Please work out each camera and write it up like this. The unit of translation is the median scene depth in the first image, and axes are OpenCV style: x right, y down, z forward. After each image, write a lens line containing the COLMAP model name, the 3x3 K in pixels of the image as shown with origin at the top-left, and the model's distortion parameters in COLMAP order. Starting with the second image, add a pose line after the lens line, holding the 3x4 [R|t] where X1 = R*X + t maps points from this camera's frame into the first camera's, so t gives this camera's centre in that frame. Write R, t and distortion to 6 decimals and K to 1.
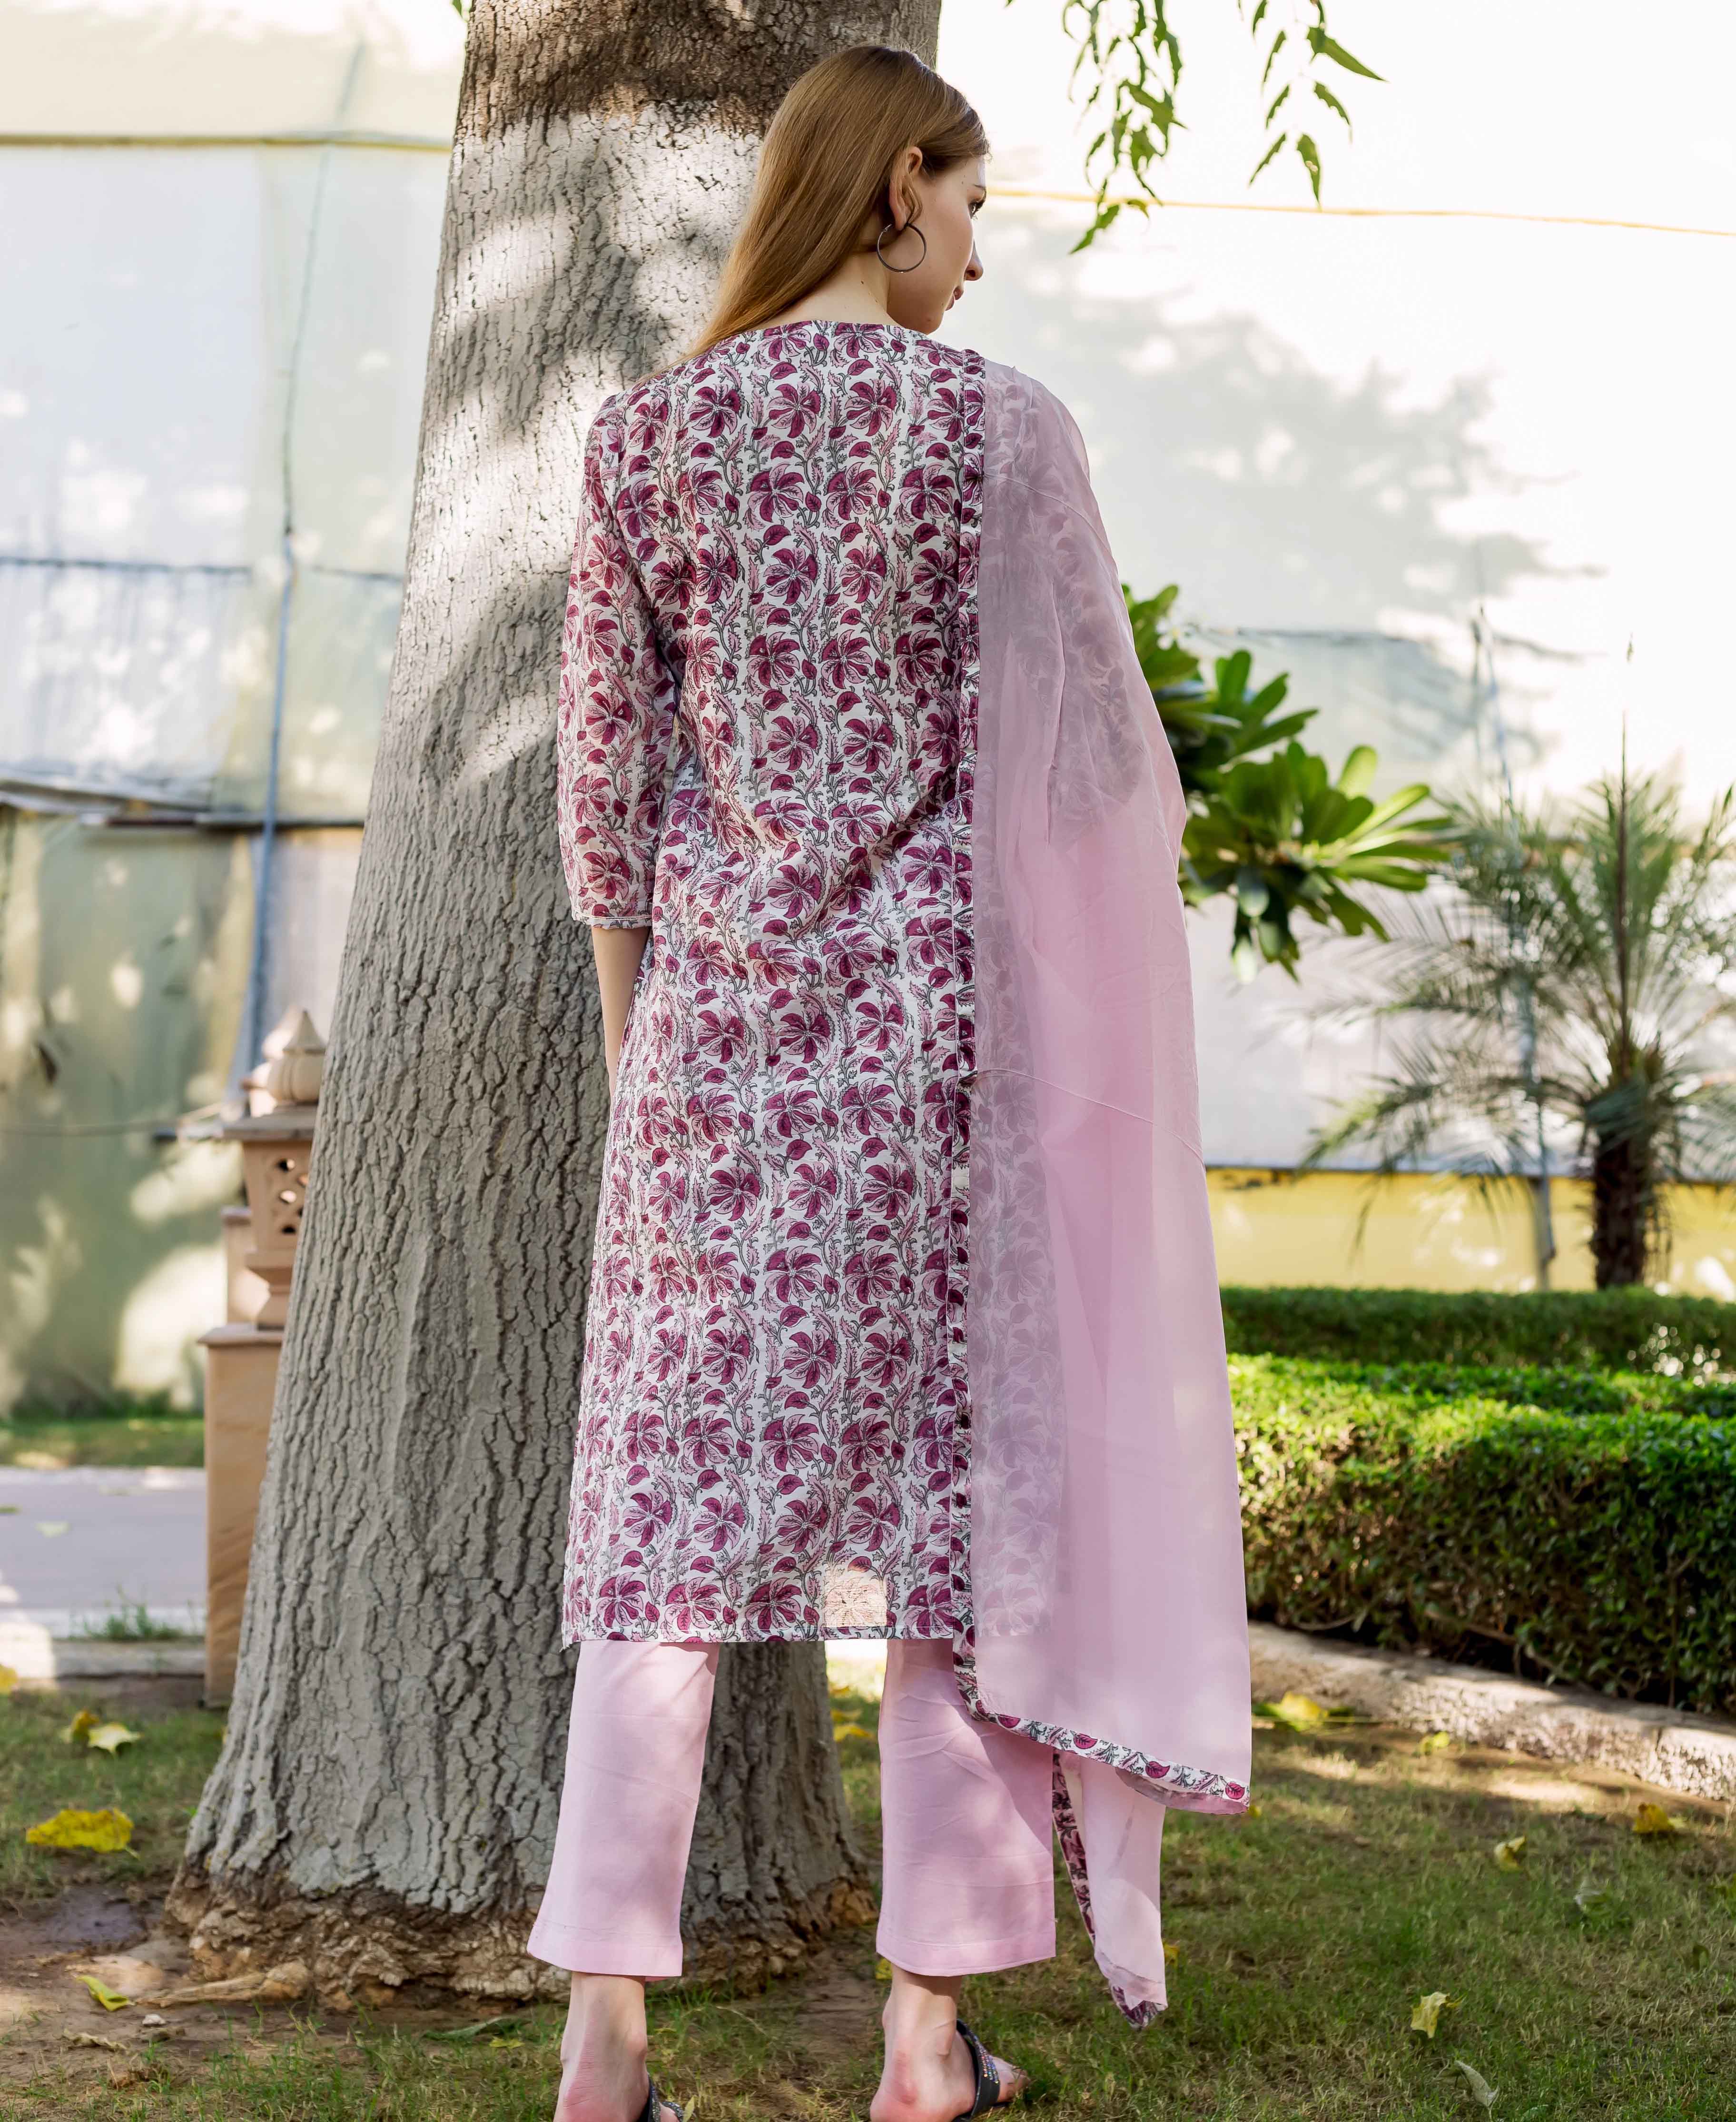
lens RADIAL K [[3387.8, 0, 826.9], [0, 3387.8, 1087.6], [0, 0, 1]] dist [0.009230, 0.008060]
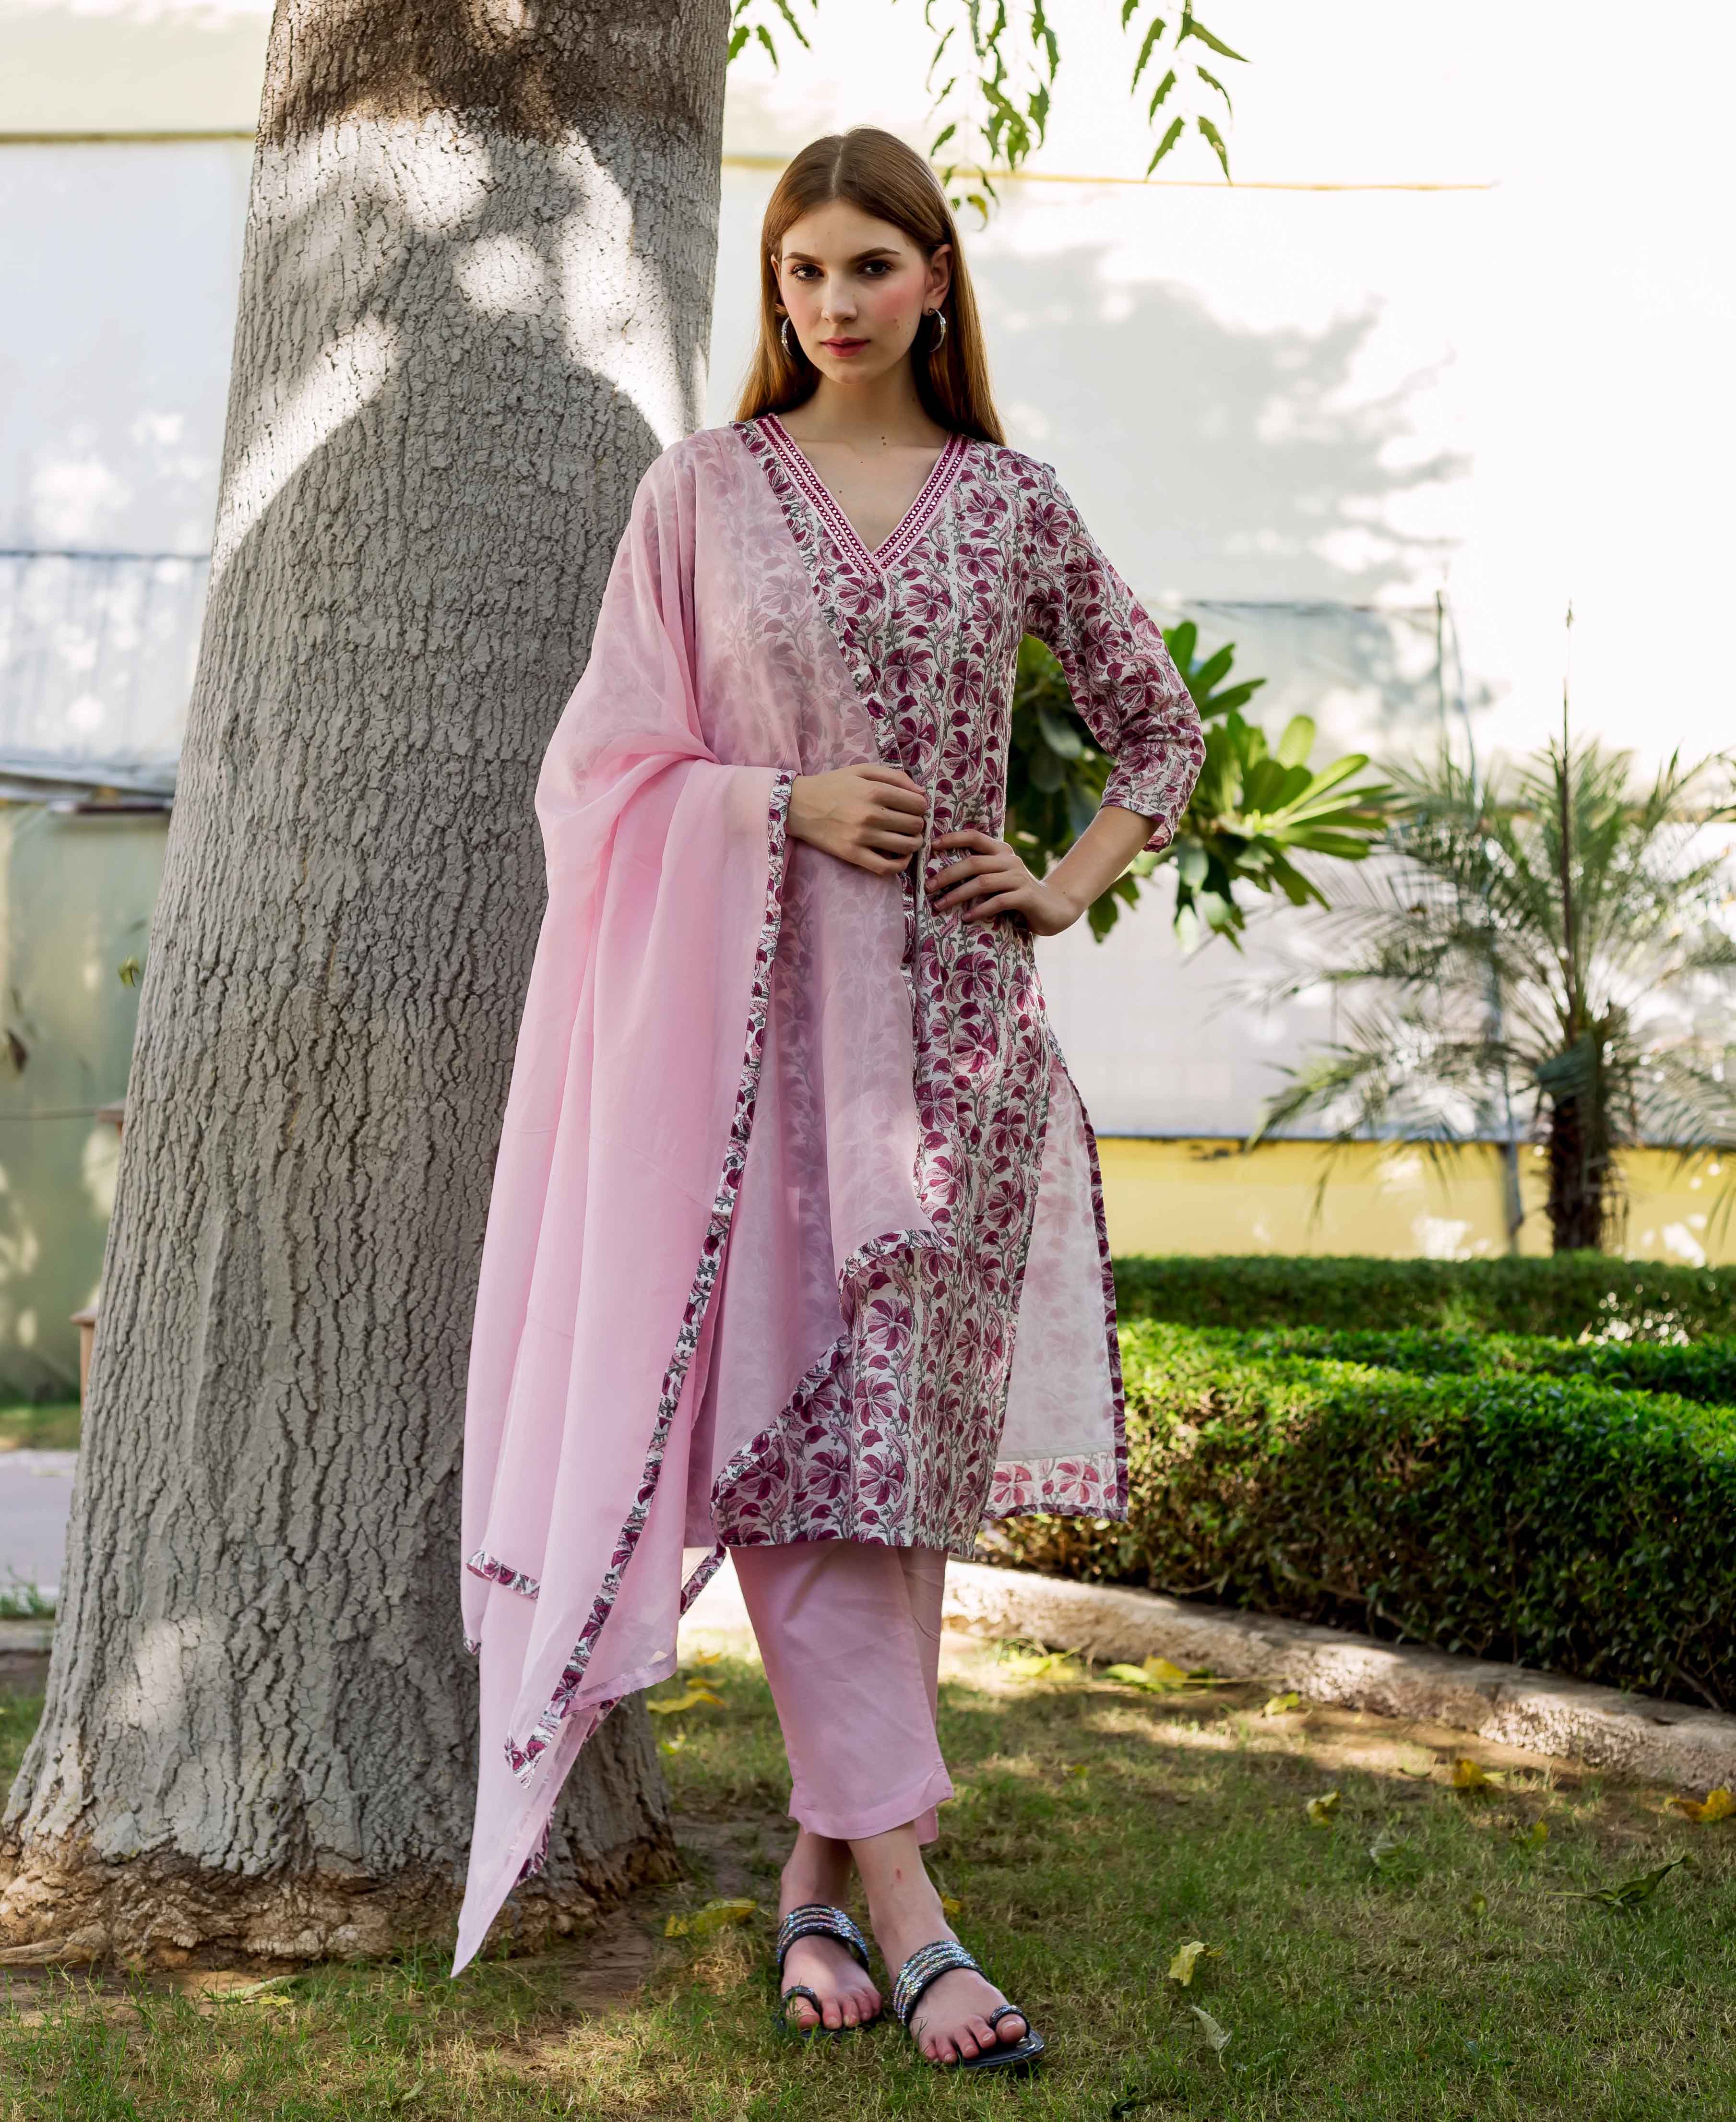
lens RADIAL K [[3399.5, 0, 814.3], [0, 3399.5, 962.1], [0, 0, 1]] dist [0.018006, -0.043323]
pose [[0.999854, -0.013152, -0.010883, 0.071606], [0.012821, 0.999469, -0.029946, 0.001804], [0.011271, 0.029802, 0.999492, -0.027846]]
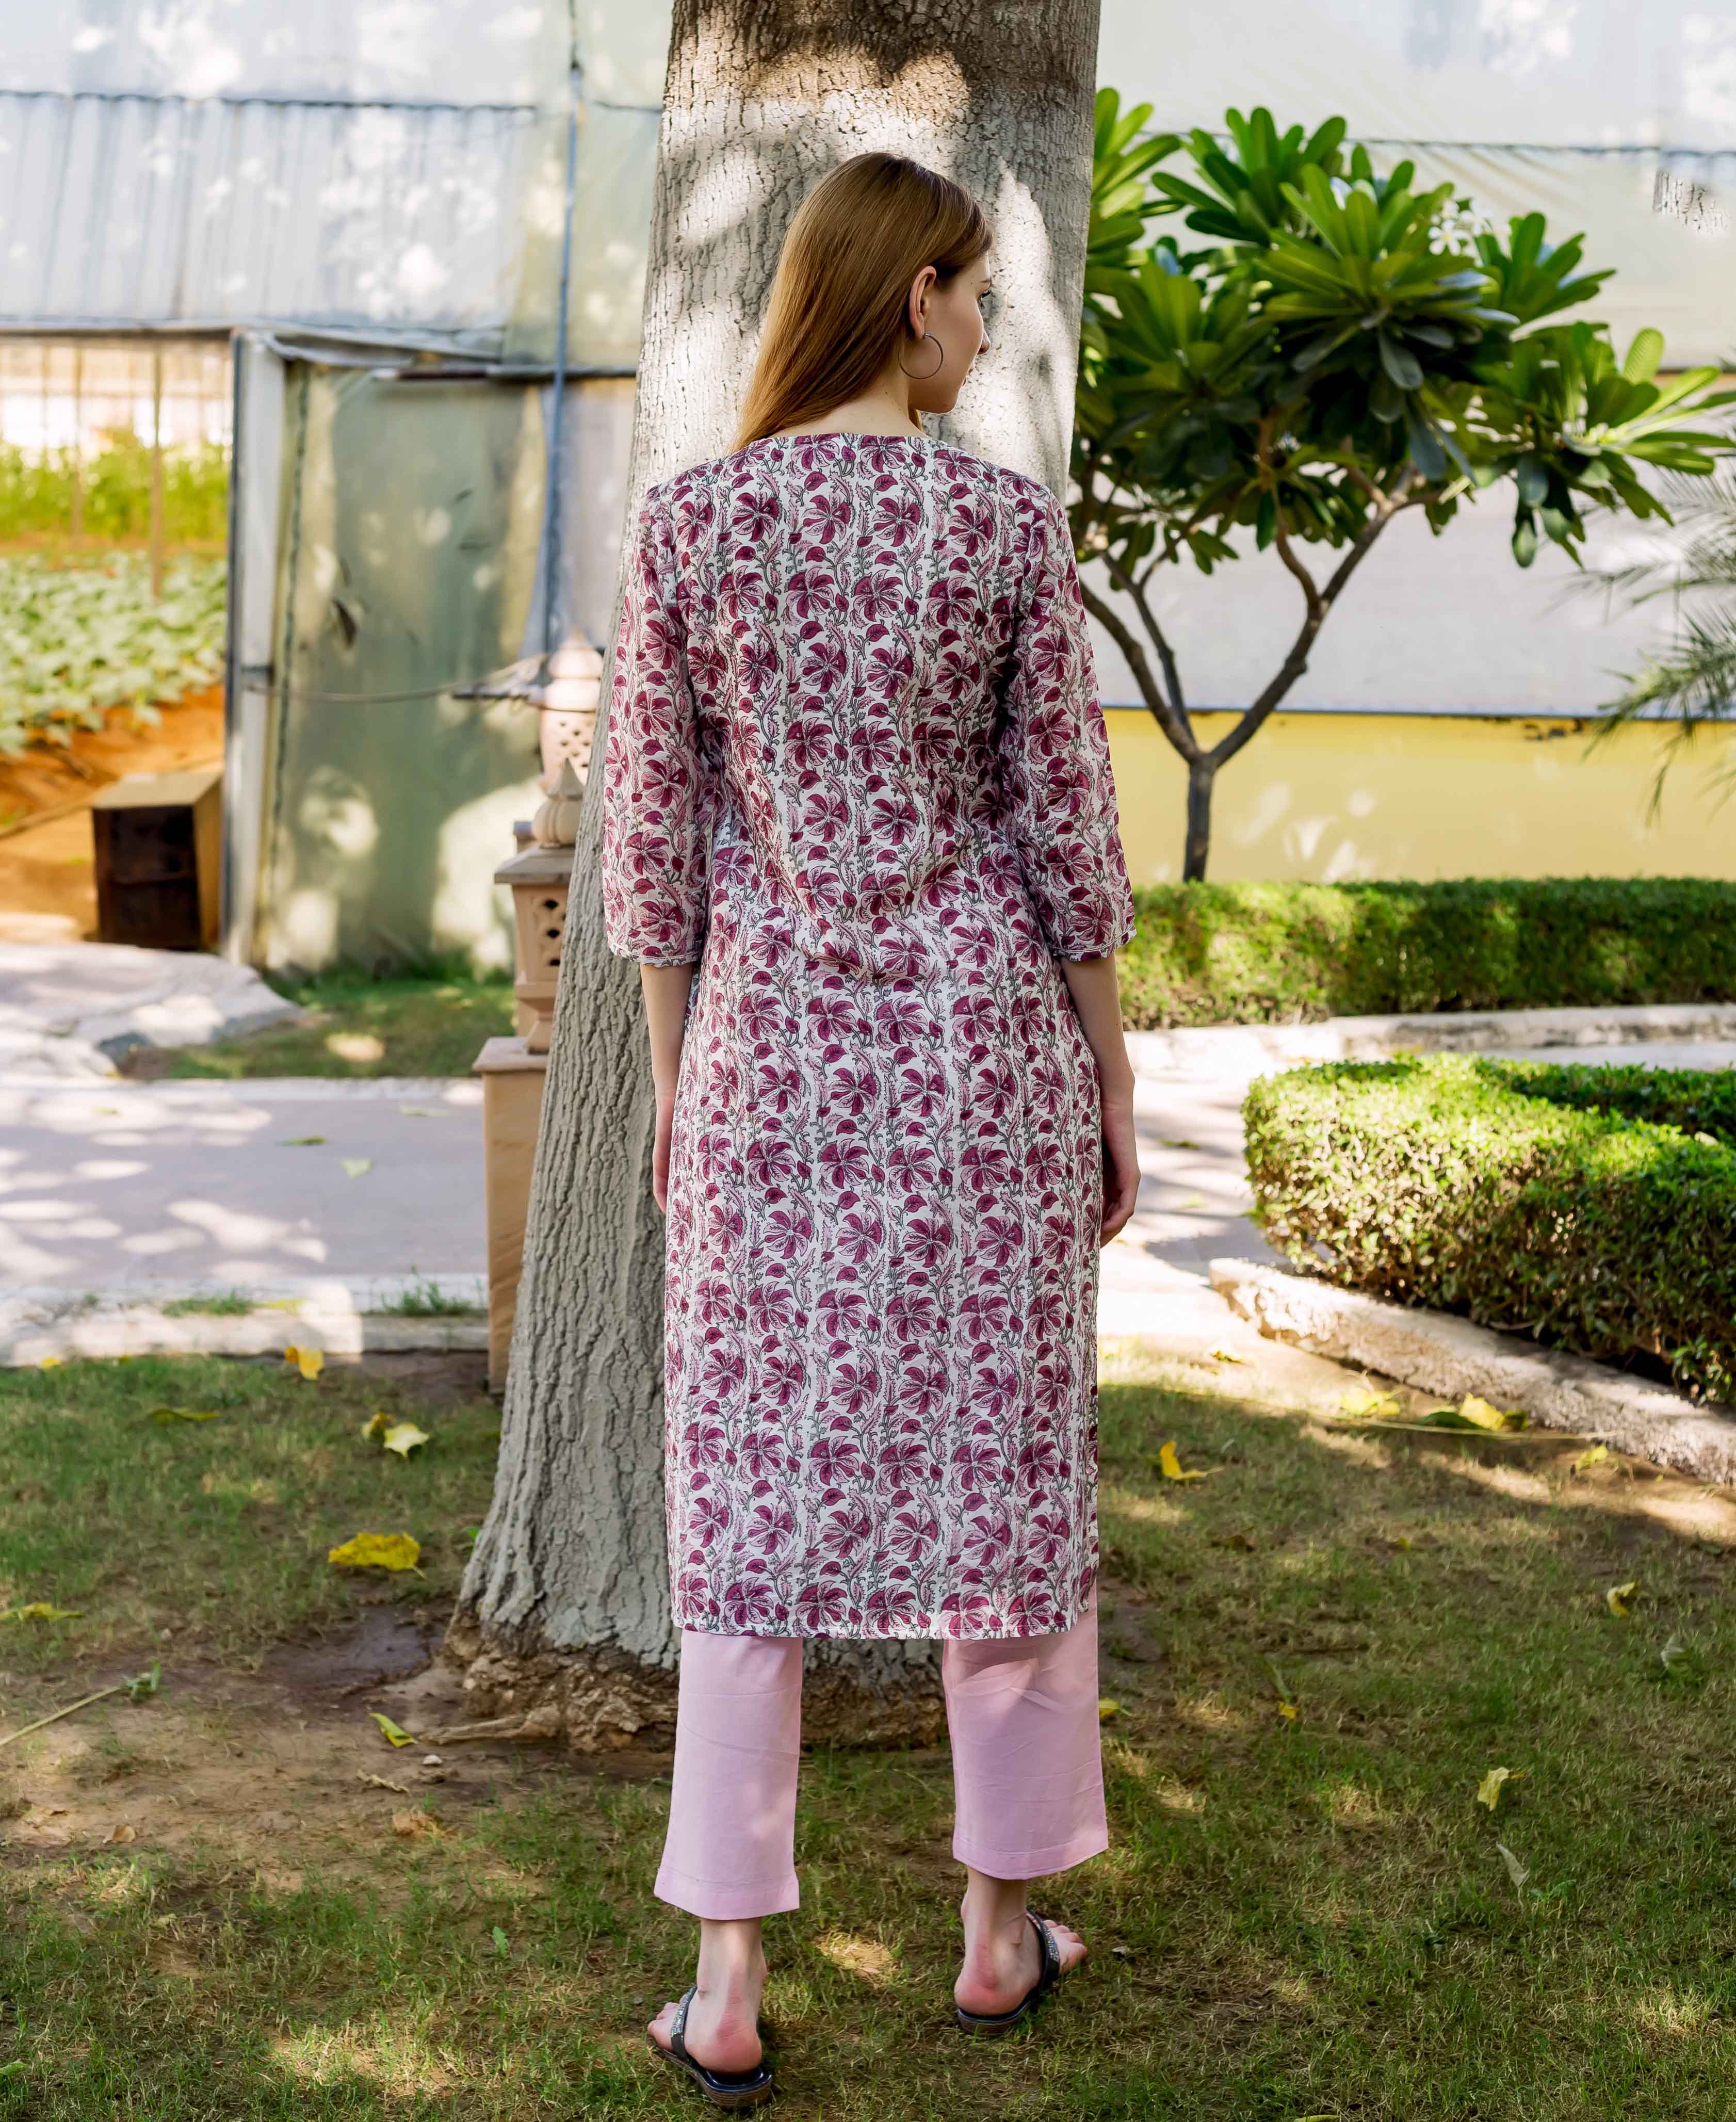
lens RADIAL K [[3564.8, 0, 870.5], [0, 3564.8, 889.4], [0, 0, 1]] dist [0.015509, -0.025219]
pose [[0.996468, -0.002022, -0.083952, 0.058674], [0.010860, 0.994419, 0.104946, -0.151789], [0.083271, -0.105487, 0.990928, -0.193906]]
